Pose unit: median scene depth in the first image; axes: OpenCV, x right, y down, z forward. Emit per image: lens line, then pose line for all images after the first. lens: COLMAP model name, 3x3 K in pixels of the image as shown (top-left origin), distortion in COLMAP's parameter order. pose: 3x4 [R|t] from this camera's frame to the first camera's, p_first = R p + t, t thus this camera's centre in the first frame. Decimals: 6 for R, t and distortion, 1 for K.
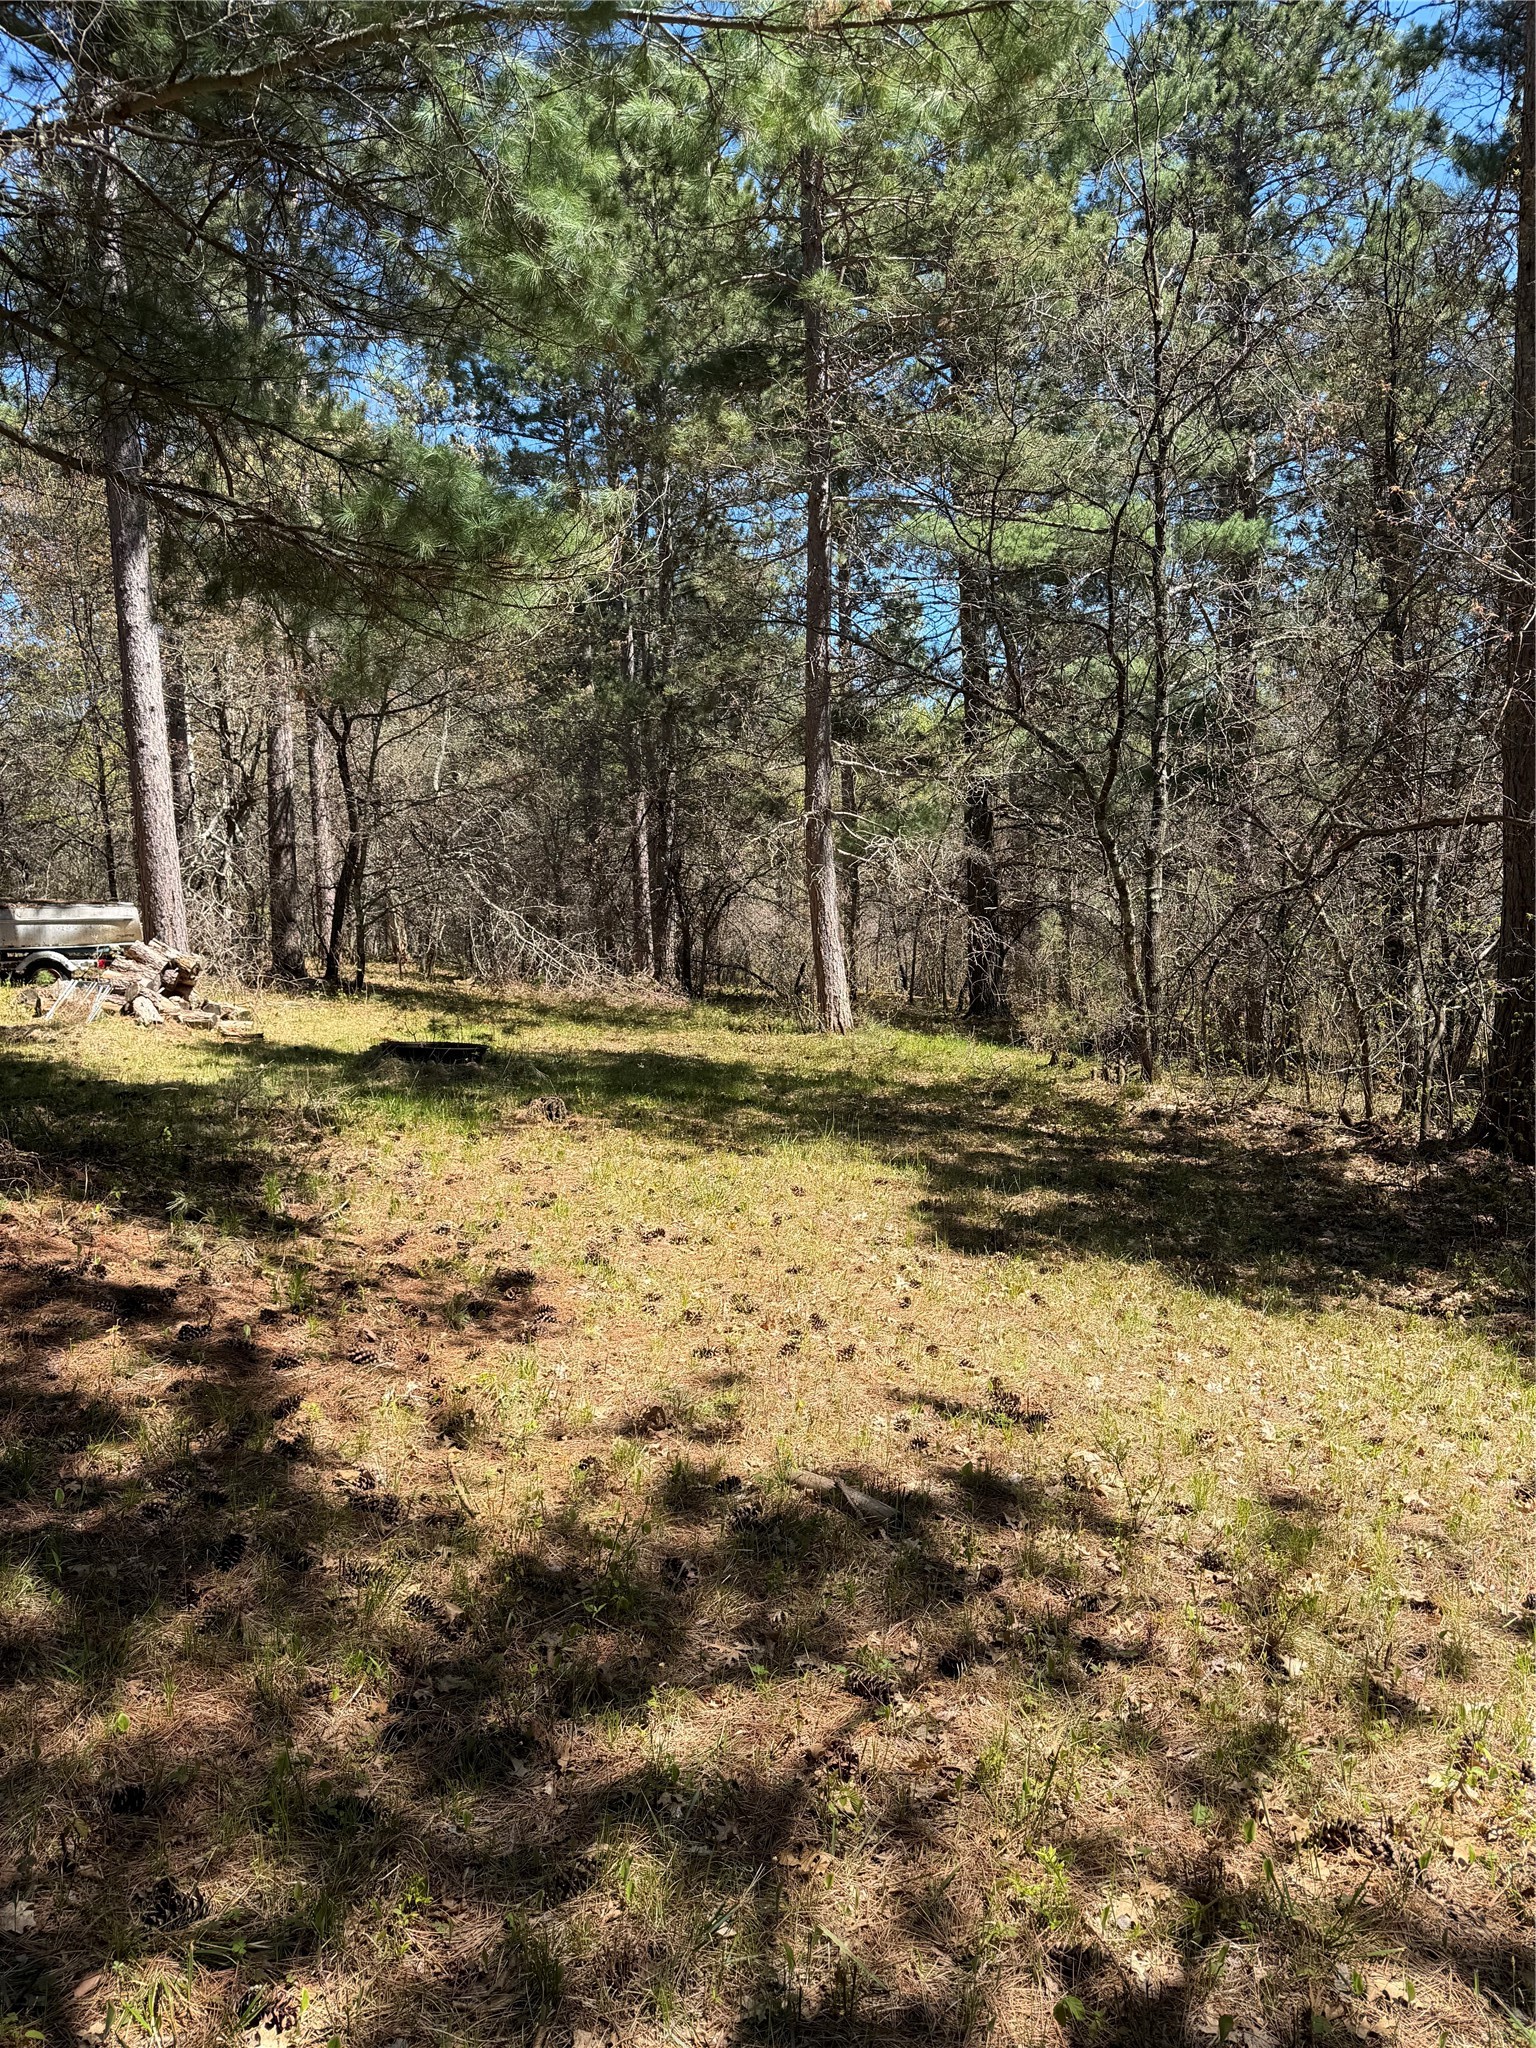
lens RADIAL K [[1483.5, 0, 771.4], [0, 1483.5, 1004.9], [0, 0, 1]] dist [0.065563, -0.010123]
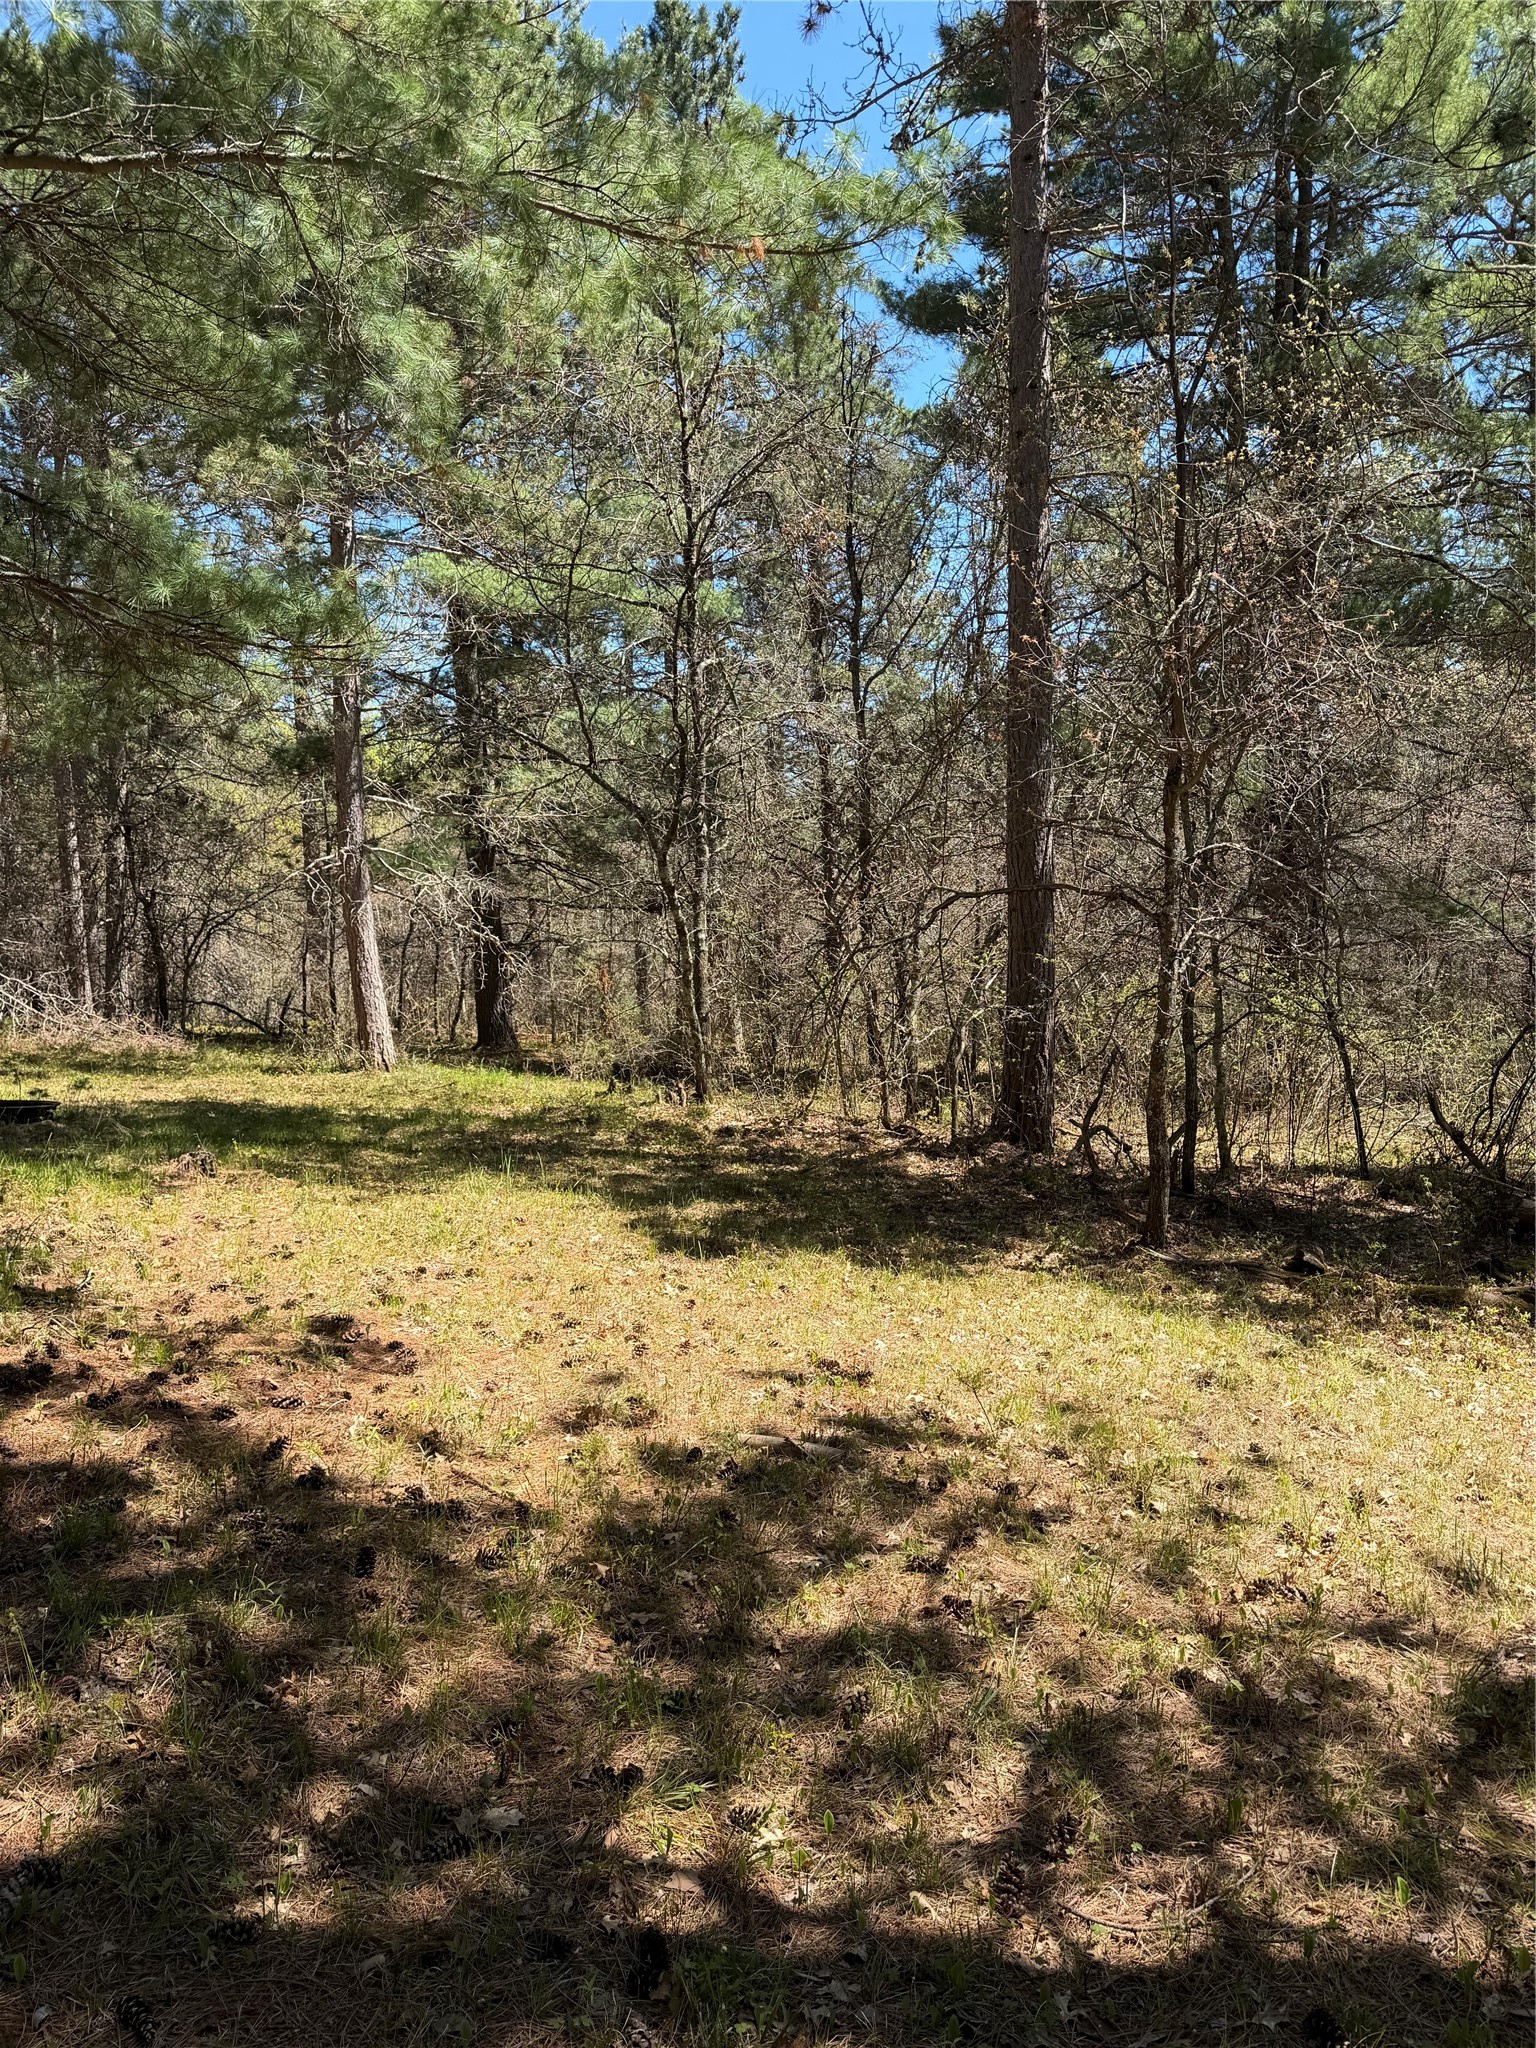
lens RADIAL K [[1483.5, 0, 762.3], [0, 1483.5, 1037.0], [0, 0, 1]] dist [0.065563, -0.010123]
pose [[0.924180, -0.036145, 0.380243, -0.194206], [0.034219, 0.999344, 0.011825, -0.013413], [-0.380421, 0.002083, 0.924811, -0.065868]]
